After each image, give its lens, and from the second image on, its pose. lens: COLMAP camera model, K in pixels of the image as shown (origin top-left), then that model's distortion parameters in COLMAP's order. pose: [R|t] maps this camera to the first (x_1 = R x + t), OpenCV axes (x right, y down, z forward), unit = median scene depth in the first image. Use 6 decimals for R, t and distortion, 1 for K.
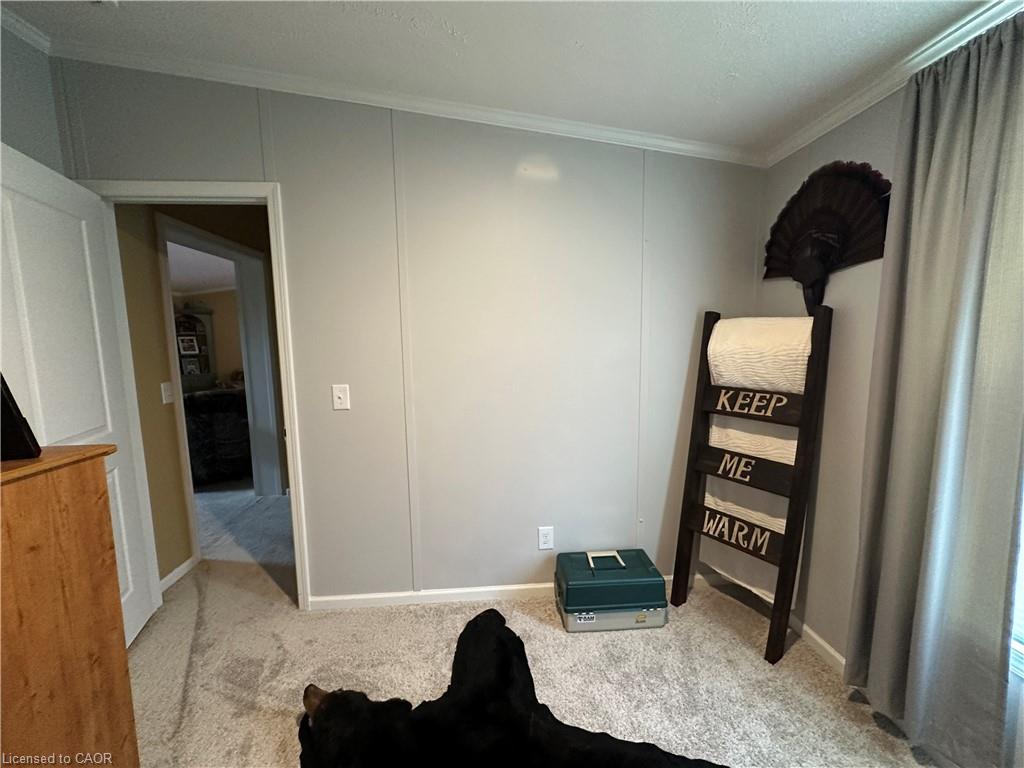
lens RADIAL K [[414.7, 0, 513.1], [0, 414.7, 384.0], [0, 0, 1]] dist [-0.002909, 0.001035]
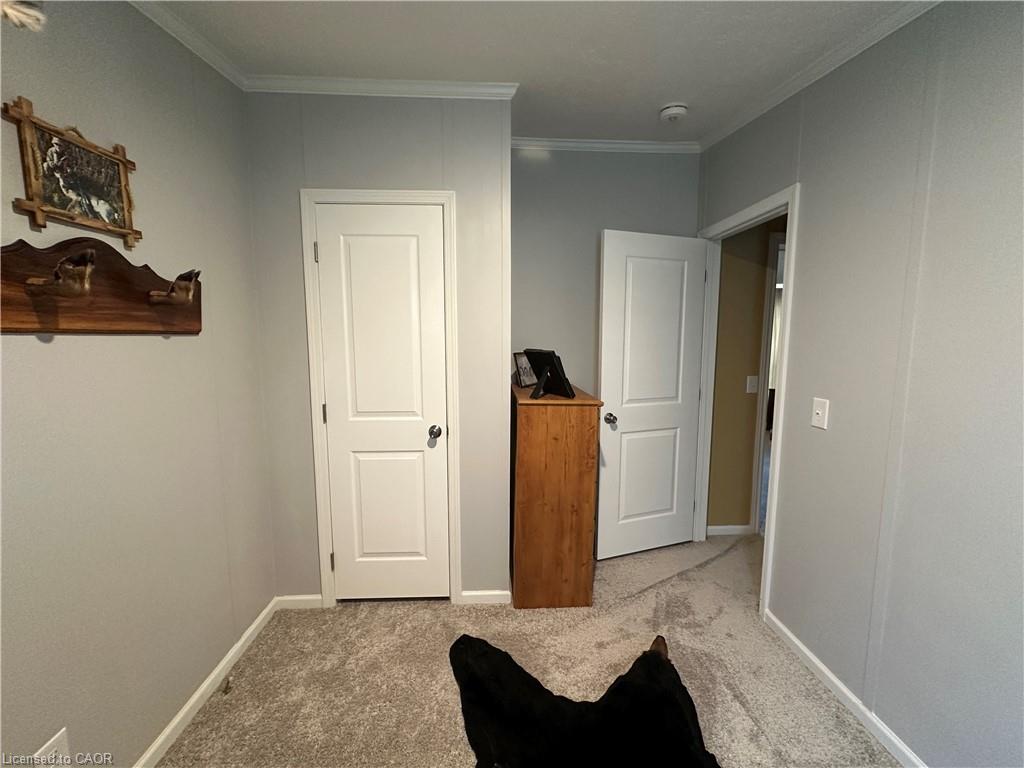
lens RADIAL K [[414.7, 0, 506.9], [0, 414.7, 382.8], [0, 0, 1]] dist [-0.002909, 0.001035]
pose [[-0.041045, 0.128467, -0.990864, 0.476354], [-0.118624, 0.984059, 0.132499, -0.071176], [0.992091, 0.122978, -0.025151, 0.393611]]
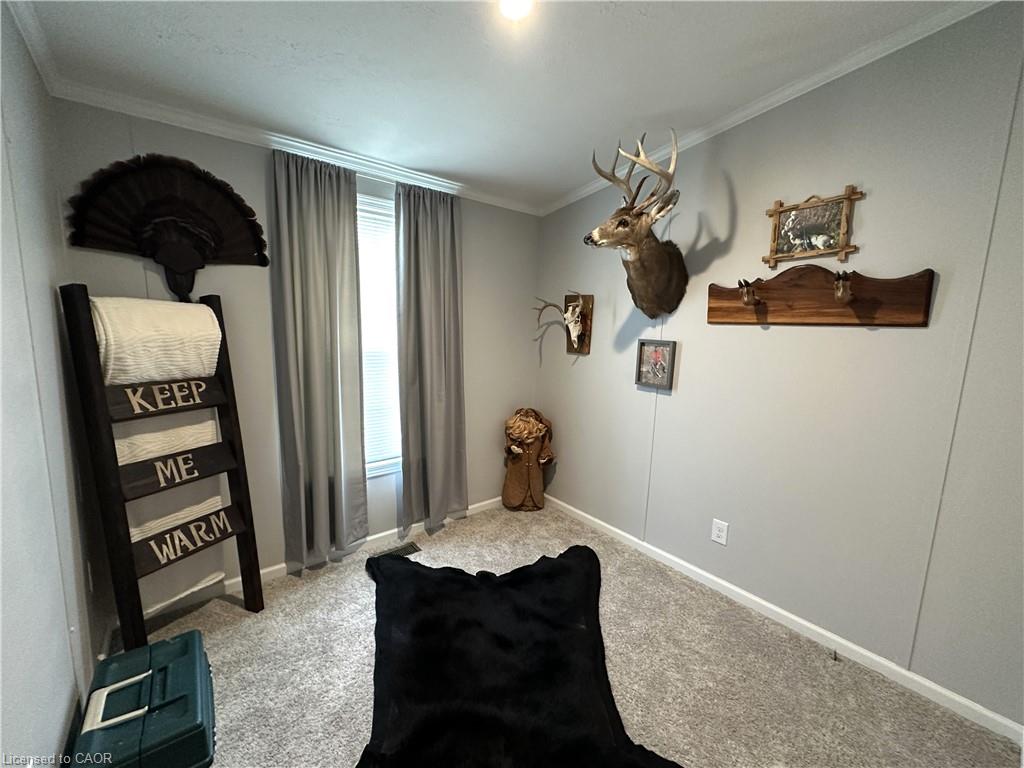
lens RADIAL K [[414.7, 0, 503.0], [0, 414.7, 387.5], [0, 0, 1]] dist [-0.002909, 0.001035]
pose [[-0.561804, -0.121253, 0.818336, -0.574232], [0.078819, 0.976855, 0.198851, -0.094602], [-0.823507, 0.176216, -0.539244, 0.898087]]
